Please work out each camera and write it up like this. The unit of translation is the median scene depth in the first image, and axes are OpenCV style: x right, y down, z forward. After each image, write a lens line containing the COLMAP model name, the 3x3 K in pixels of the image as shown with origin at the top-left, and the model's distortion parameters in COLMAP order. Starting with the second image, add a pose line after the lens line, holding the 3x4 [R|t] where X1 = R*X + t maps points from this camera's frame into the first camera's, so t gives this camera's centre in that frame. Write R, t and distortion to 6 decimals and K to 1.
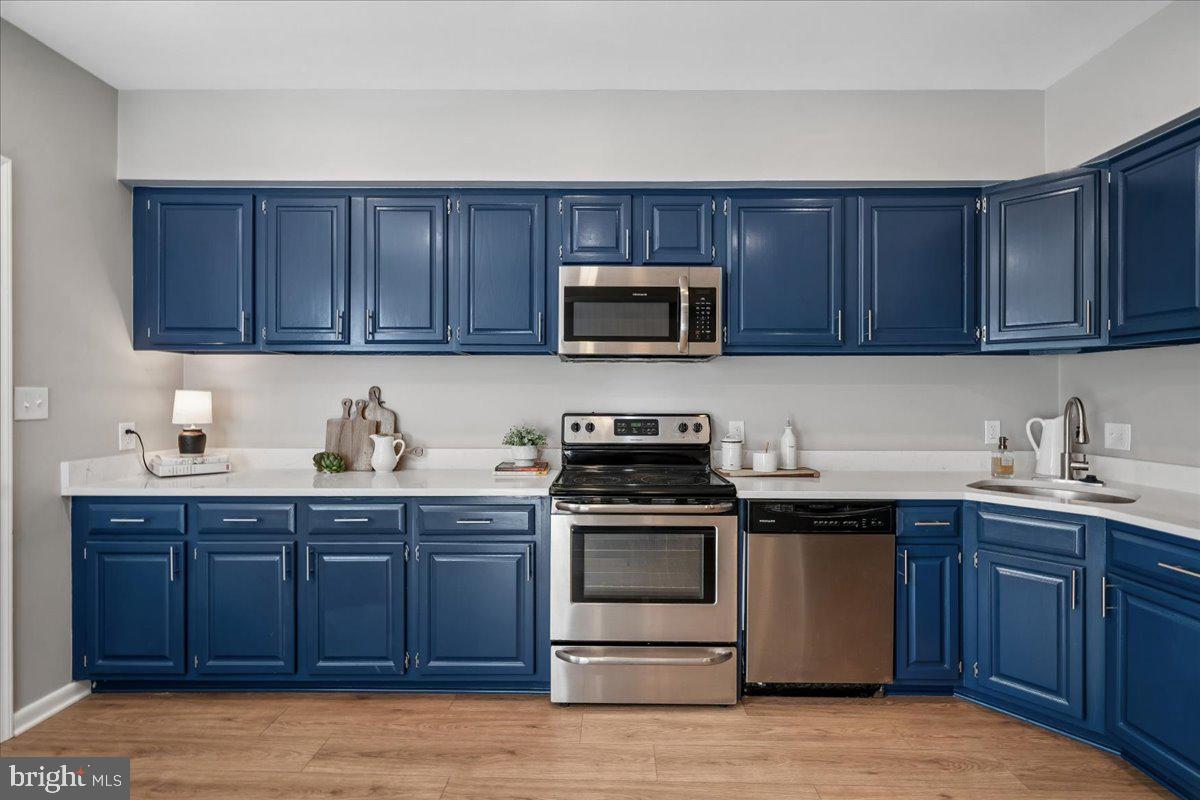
lens RADIAL K [[549.1, 0, 598.5], [0, 549.1, 397.4], [0, 0, 1]] dist [-0.001393, -0.000529]
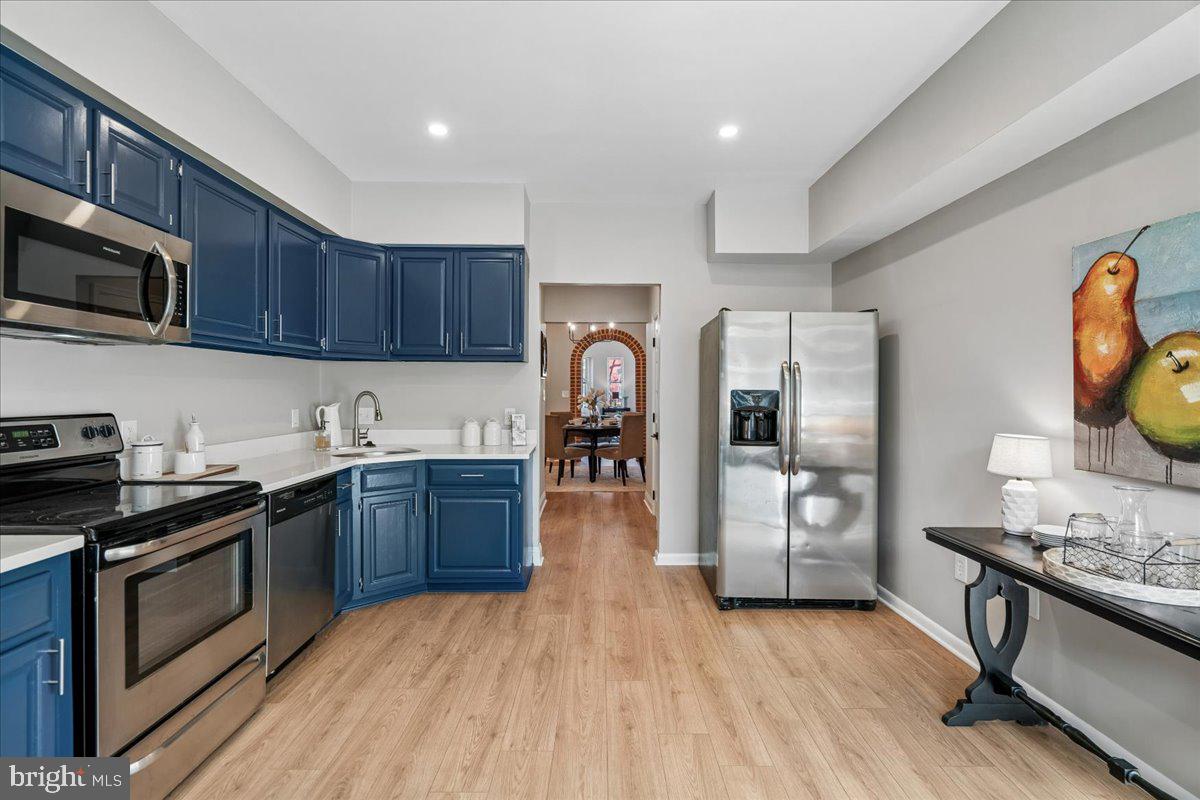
lens RADIAL K [[552.9, 0, 601.8], [0, 552.9, 386.4], [0, 0, 1]] dist [-0.000383, -0.000221]
pose [[-0.032163, 0.007563, 0.999454, -0.674862], [-0.001556, 0.999970, -0.007617, -0.002847], [-0.999481, -0.001800, -0.032150, 0.374104]]
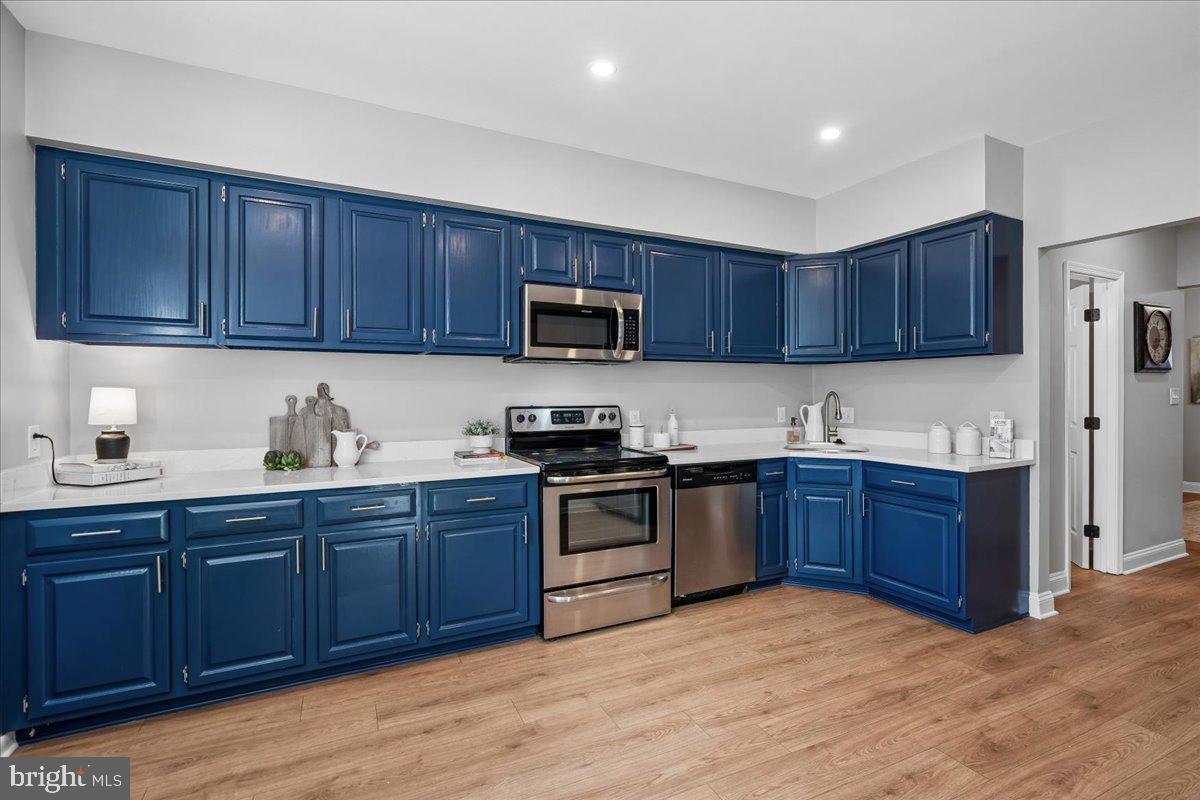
lens RADIAL K [[554.6, 0, 599.6], [0, 554.6, 394.6], [0, 0, 1]] dist [-0.002347, -0.000181]
pose [[0.891236, -0.005681, 0.453504, -0.477552], [0.005153, 0.999984, 0.002399, 0.001379], [-0.453511, 0.000199, 0.891251, -0.151429]]
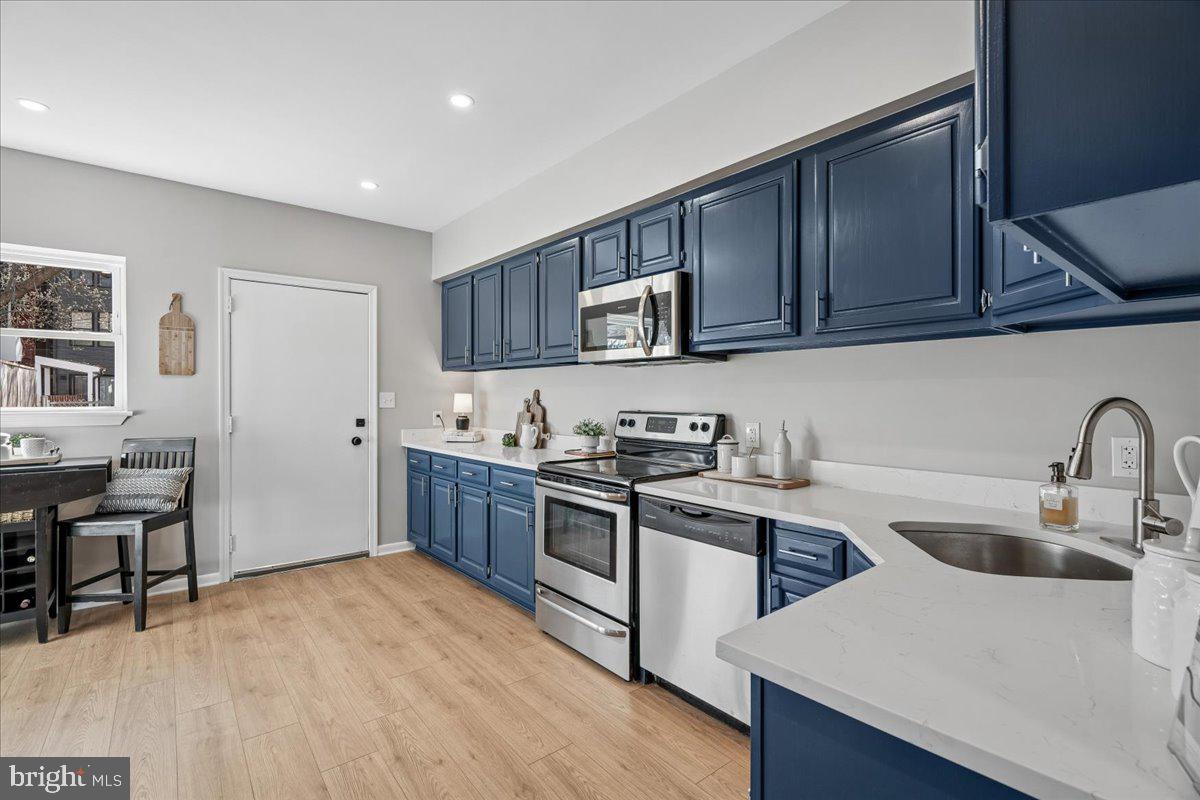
lens RADIAL K [[549.1, 0, 598.5], [0, 549.1, 397.4], [0, 0, 1]] dist [-0.001393, -0.000529]
pose [[0.644210, -0.000142, -0.764848, 0.913139], [-0.000331, 1.000000, -0.000464, 0.000916], [0.764848, 0.000553, 0.644210, 0.226769]]
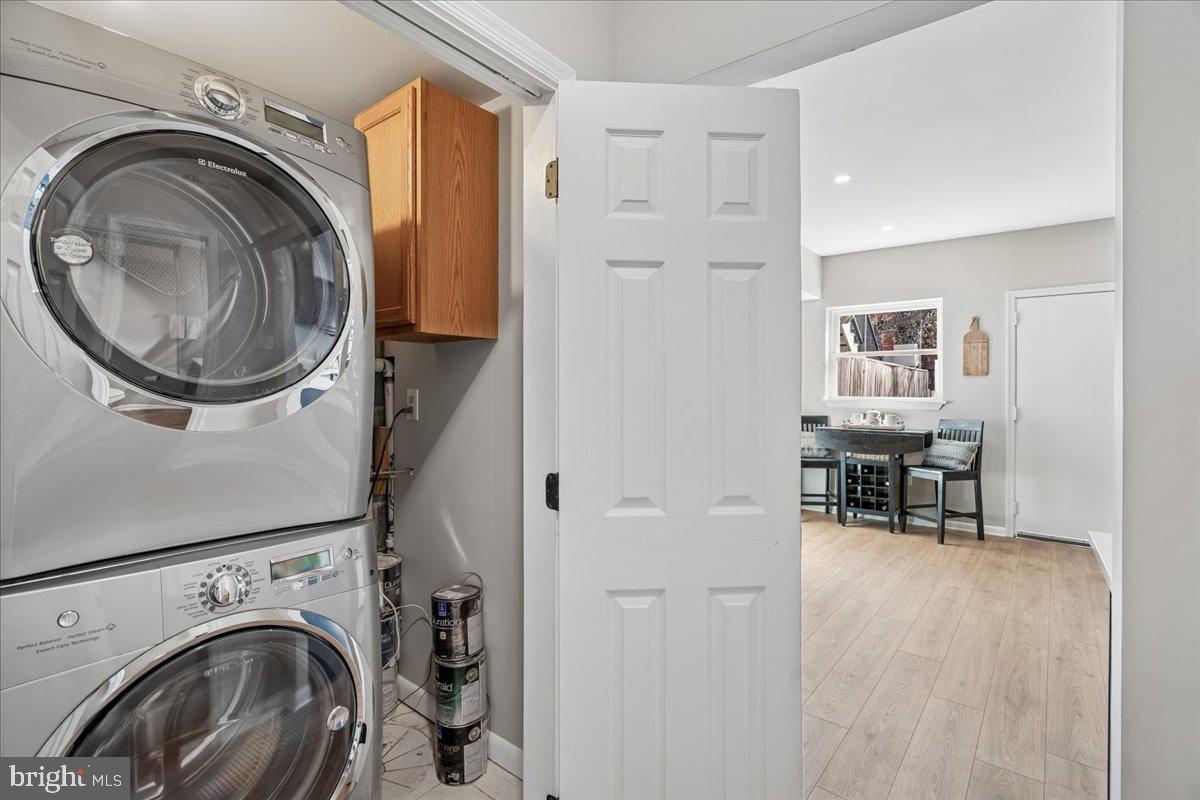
lens RADIAL K [[549.1, 0, 598.5], [0, 549.1, 397.4], [0, 0, 1]] dist [-0.001393, -0.000529]
pose [[-0.615286, 0.006002, -0.788281, 1.492650], [-0.006971, 0.999891, 0.013054, 0.004469], [0.788273, 0.013526, -0.615177, 0.450462]]
